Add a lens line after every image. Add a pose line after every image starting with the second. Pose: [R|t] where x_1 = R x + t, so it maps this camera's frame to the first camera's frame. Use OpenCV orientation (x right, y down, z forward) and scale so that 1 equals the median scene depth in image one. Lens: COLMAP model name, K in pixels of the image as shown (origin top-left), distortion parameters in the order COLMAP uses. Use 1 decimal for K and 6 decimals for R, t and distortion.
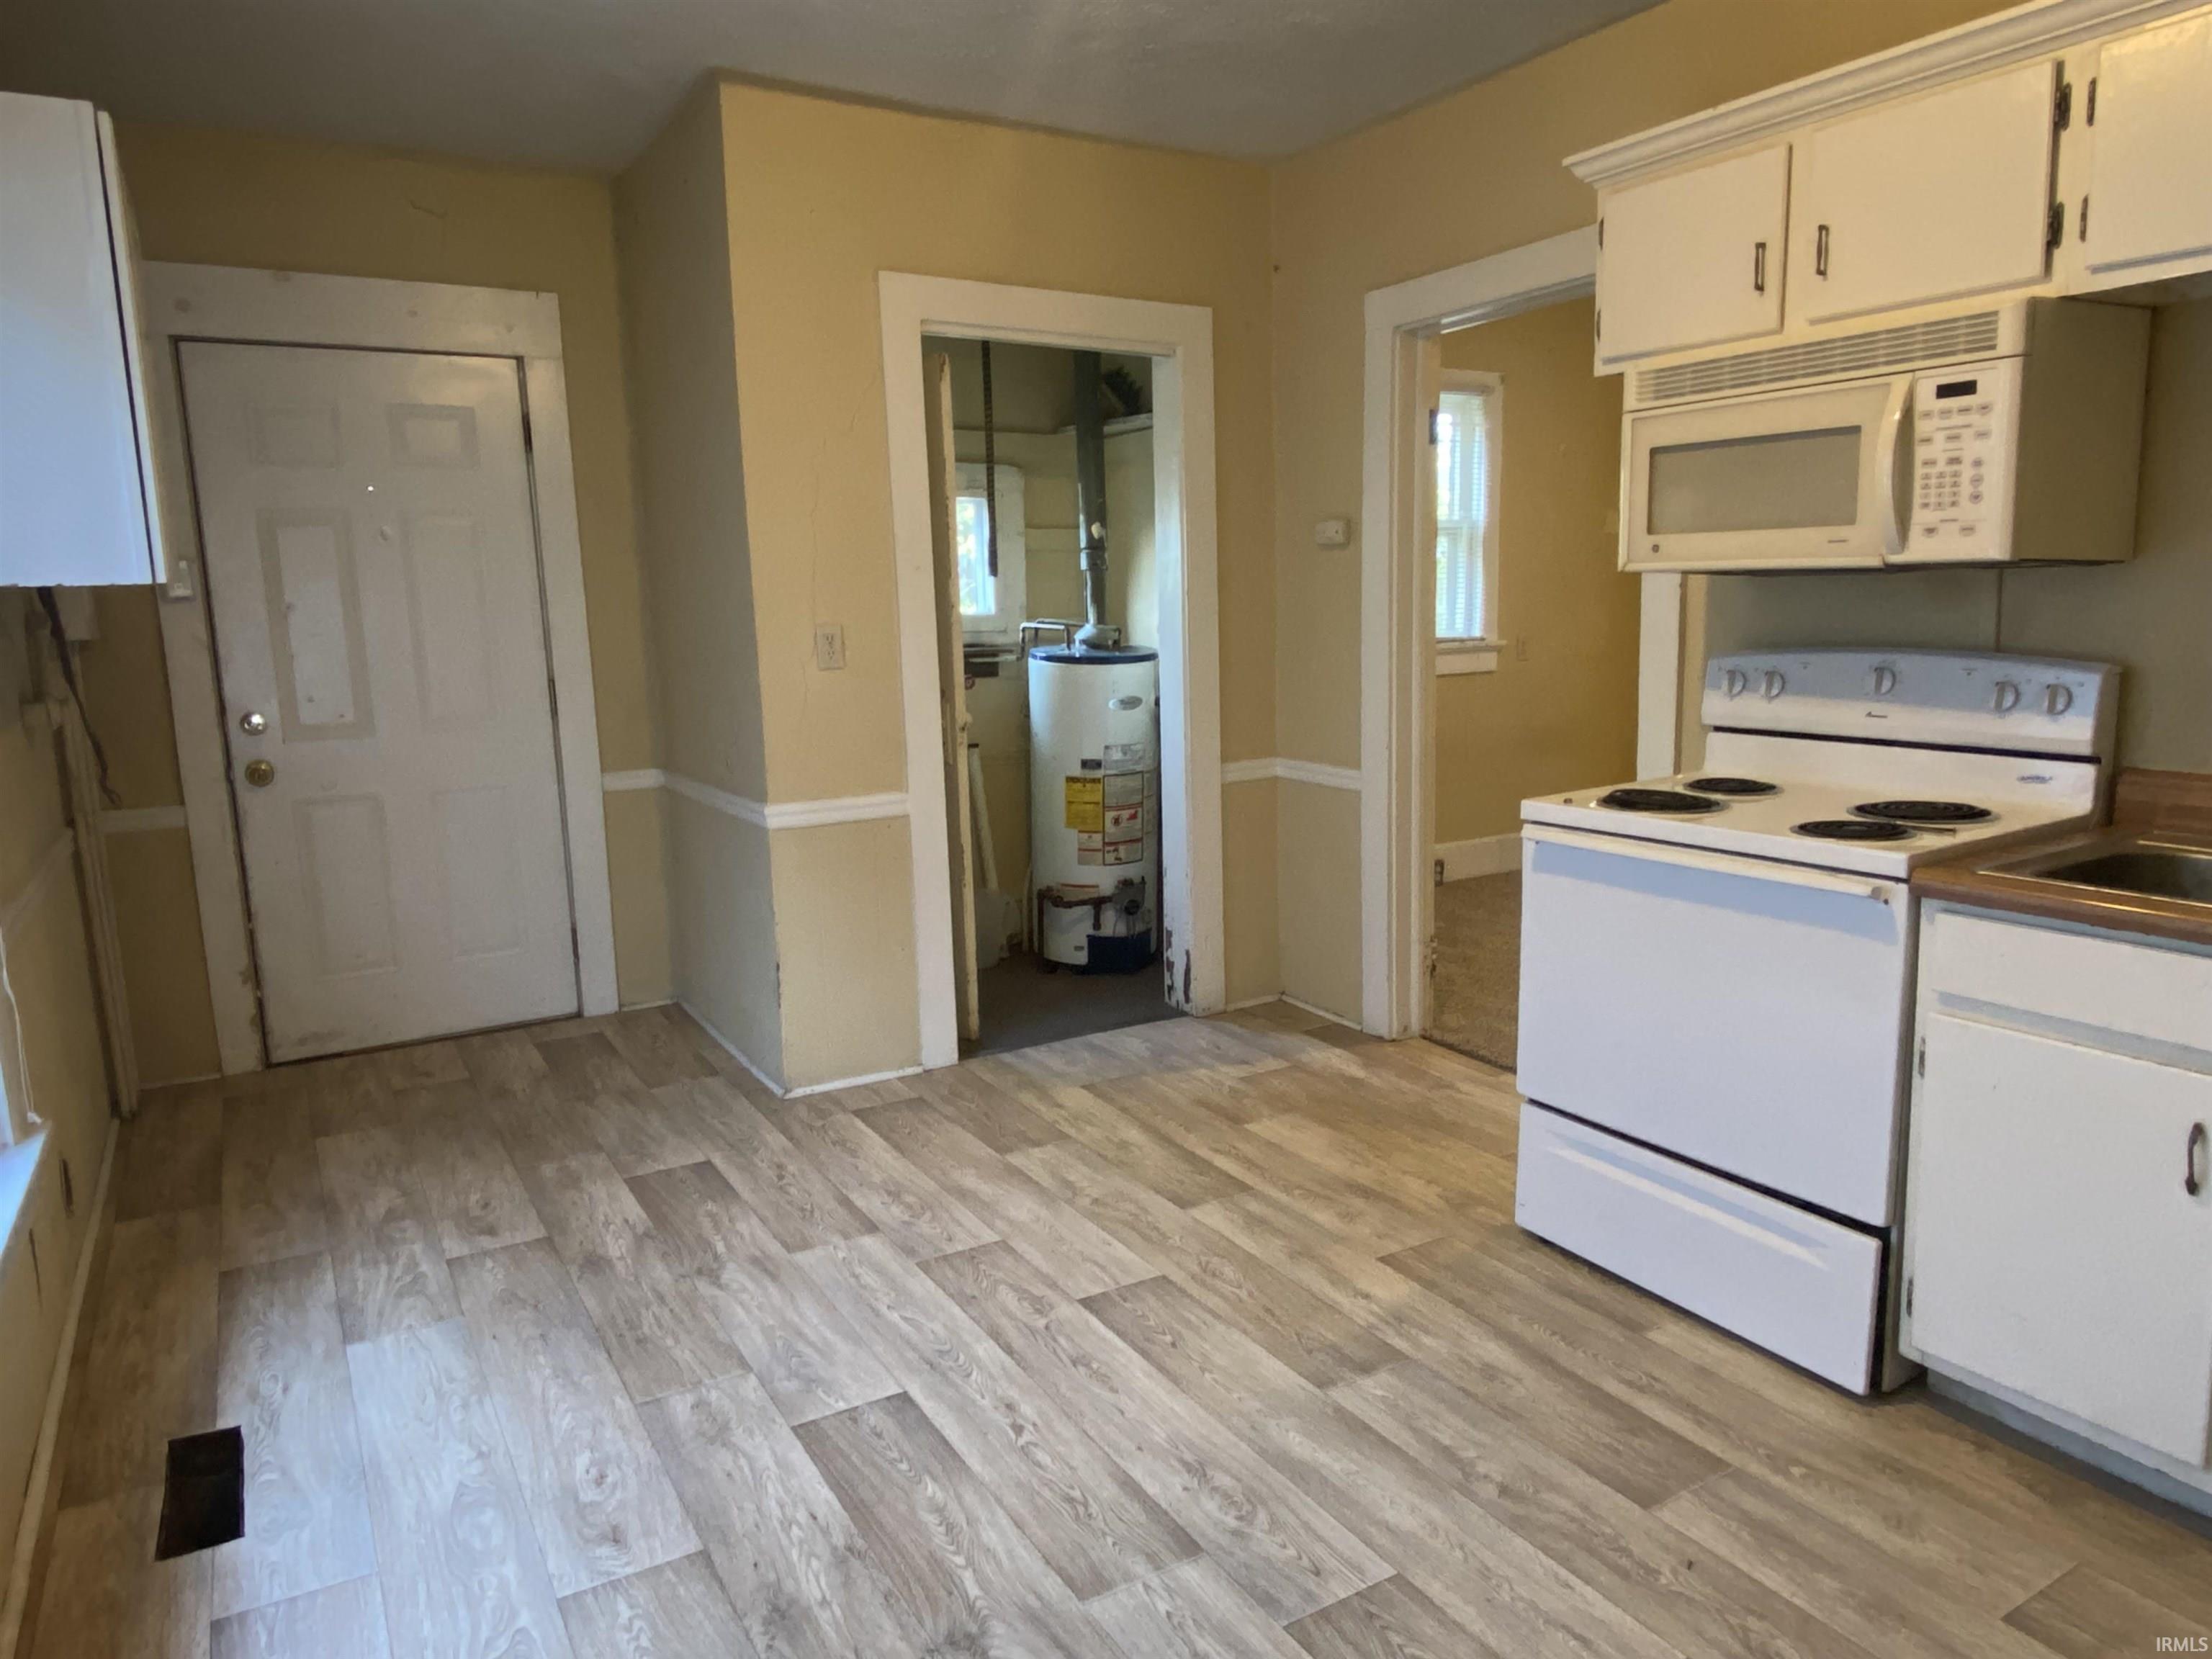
lens RADIAL K [[1474.4, 0, 1097.0], [0, 1474.4, 837.0], [0, 0, 1]] dist [0.051452, -0.024281]
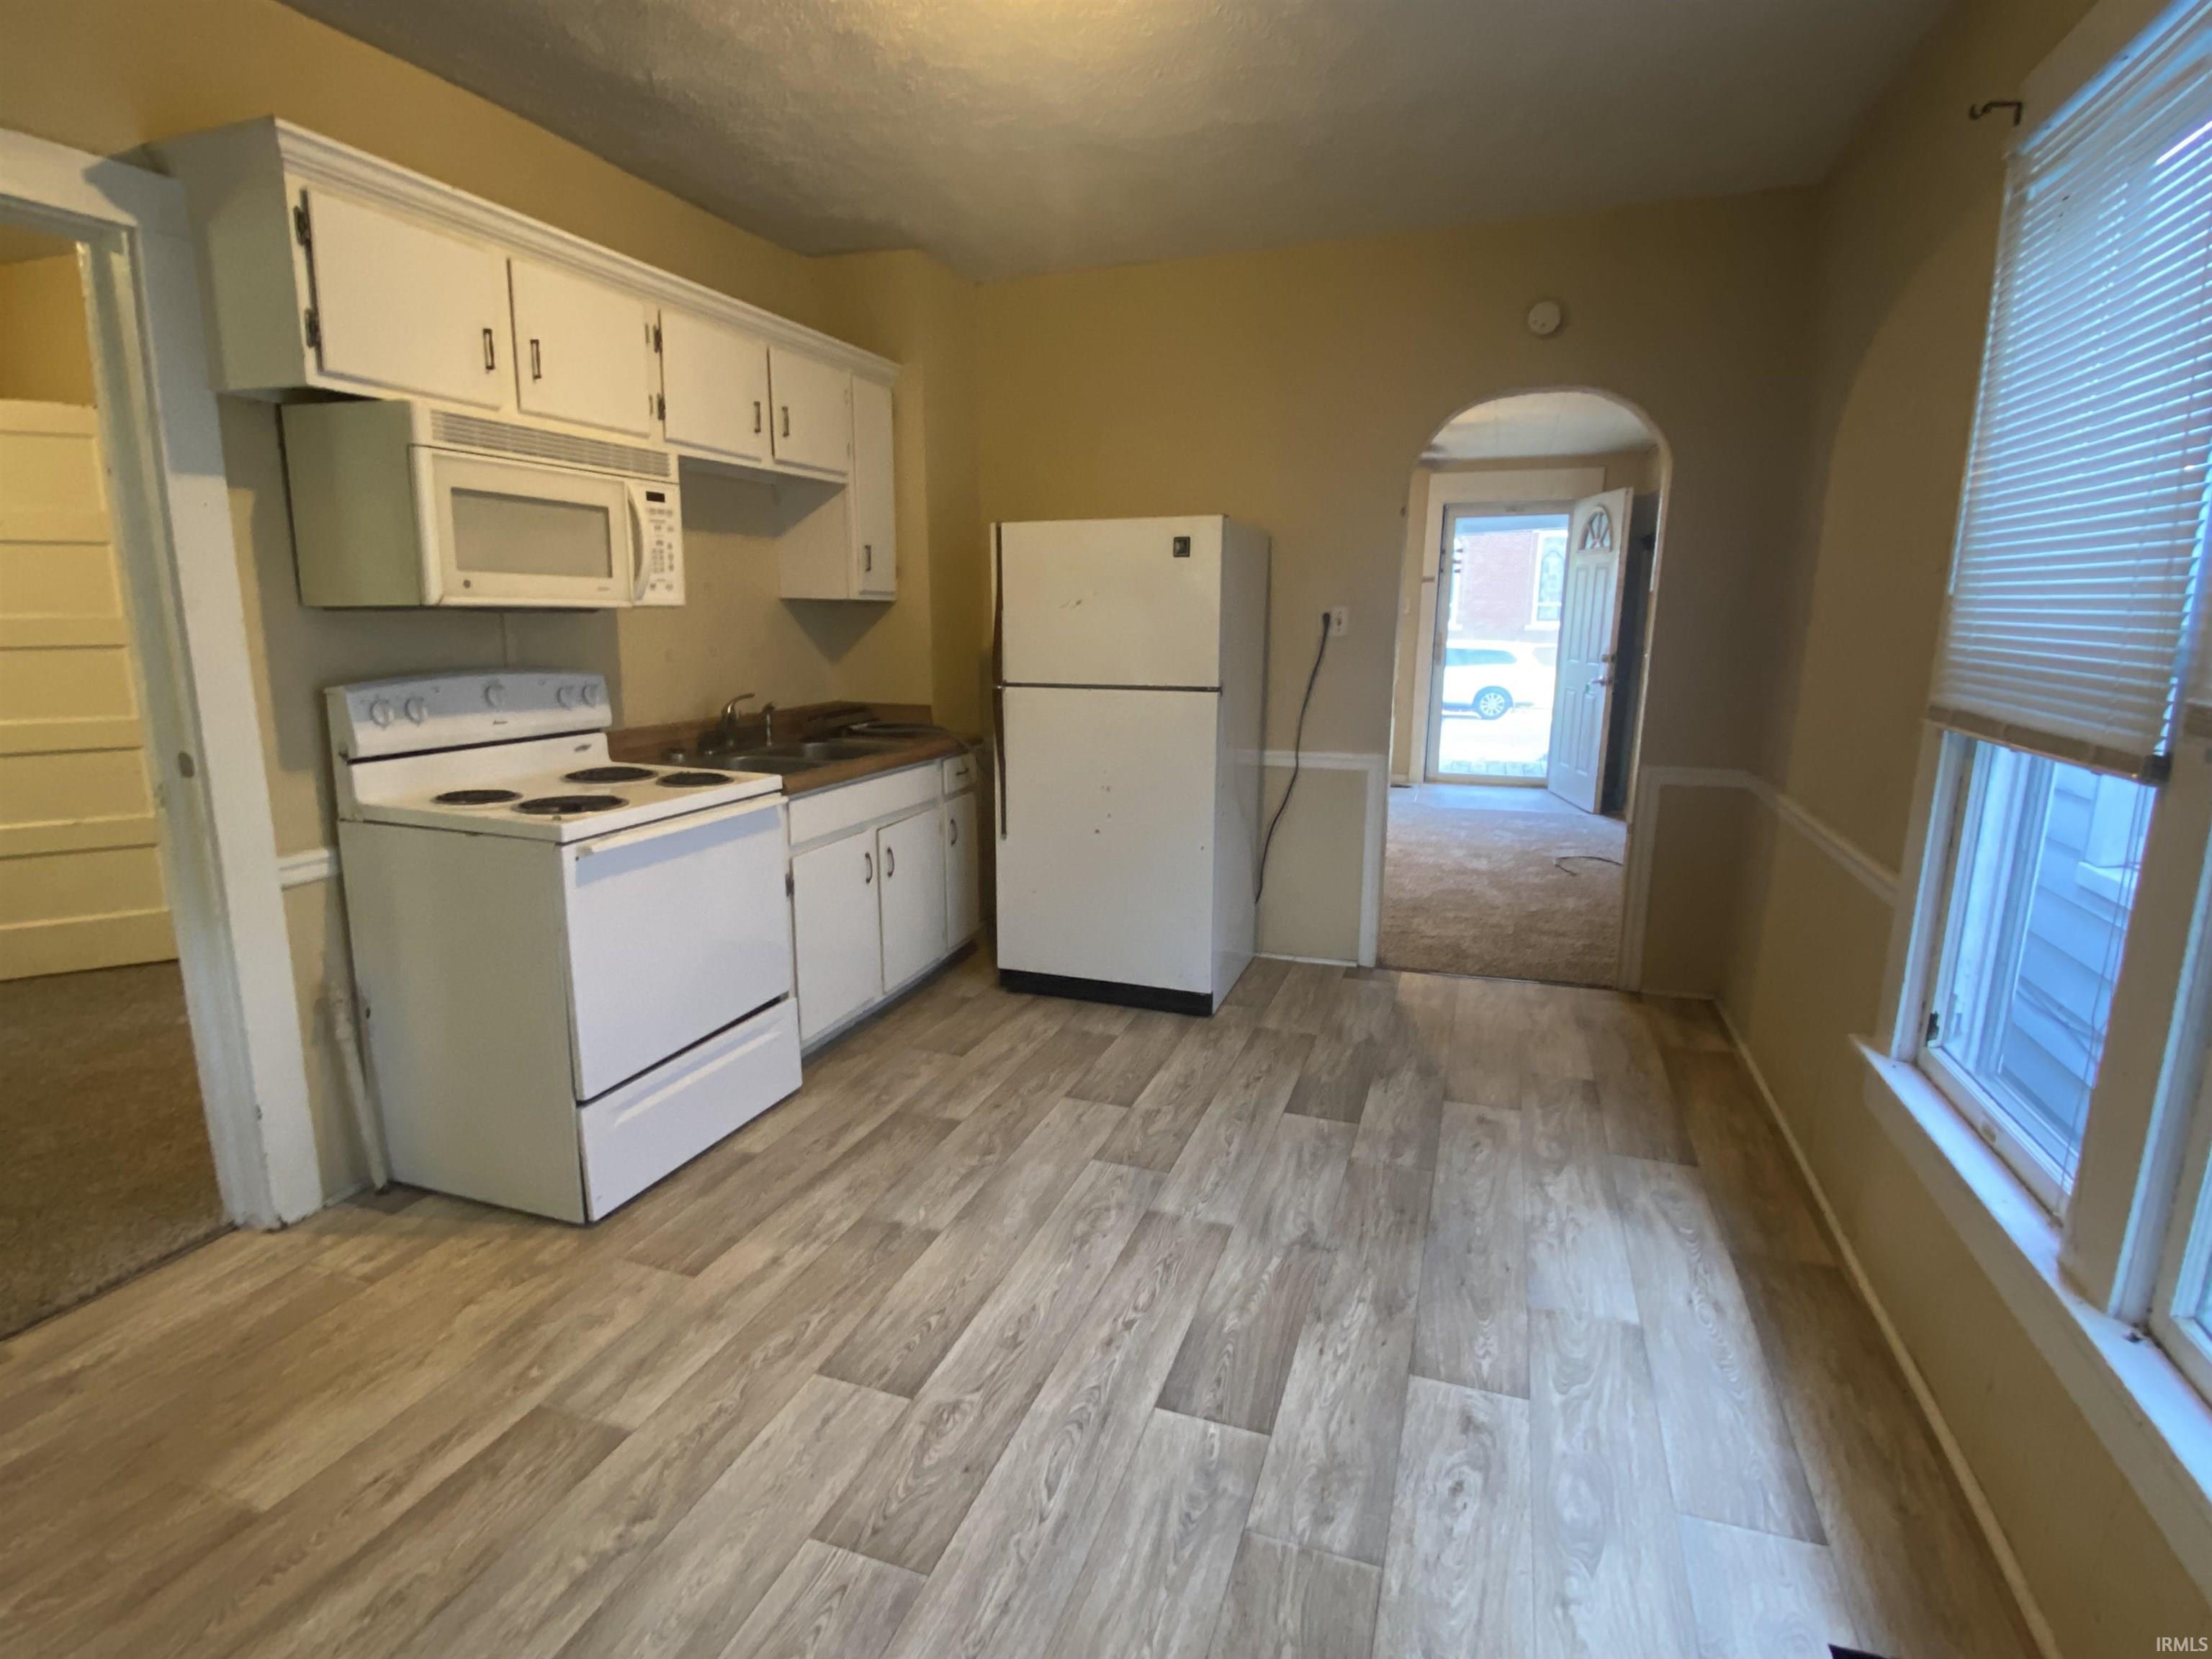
lens RADIAL K [[1108.6, 0, 1103.5], [0, 1108.6, 824.1], [0, 0, 1]] dist [0.022706, -0.005709]
pose [[-0.645666, -0.126911, 0.753000, -0.650841], [0.139835, 0.949768, 0.279977, -0.228591], [-0.750708, 0.286067, -0.595486, 1.414889]]
